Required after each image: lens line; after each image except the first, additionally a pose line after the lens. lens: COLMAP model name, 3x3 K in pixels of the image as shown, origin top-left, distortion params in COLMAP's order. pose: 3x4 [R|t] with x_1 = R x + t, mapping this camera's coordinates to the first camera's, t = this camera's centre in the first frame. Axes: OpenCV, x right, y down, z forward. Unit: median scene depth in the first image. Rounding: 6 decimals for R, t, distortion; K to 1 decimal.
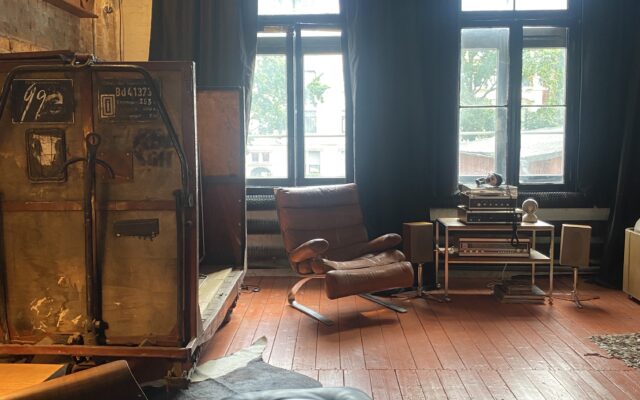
lens RADIAL K [[639.0, 0, 319.0], [0, 639.0, 192.9], [0, 0, 1]] dist [0.145053, -0.416872]
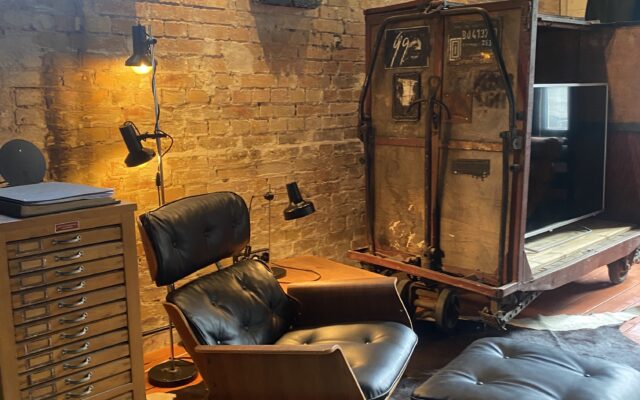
lens RADIAL K [[639.0, 0, 319.0], [0, 639.0, 192.9], [0, 0, 1]] dist [0.145053, -0.416872]
pose [[0.706050, 0.110220, -0.699532, 0.277207], [-0.052433, 0.993239, 0.103576, 0.000992], [0.706218, -0.036452, 0.707056, 0.089021]]
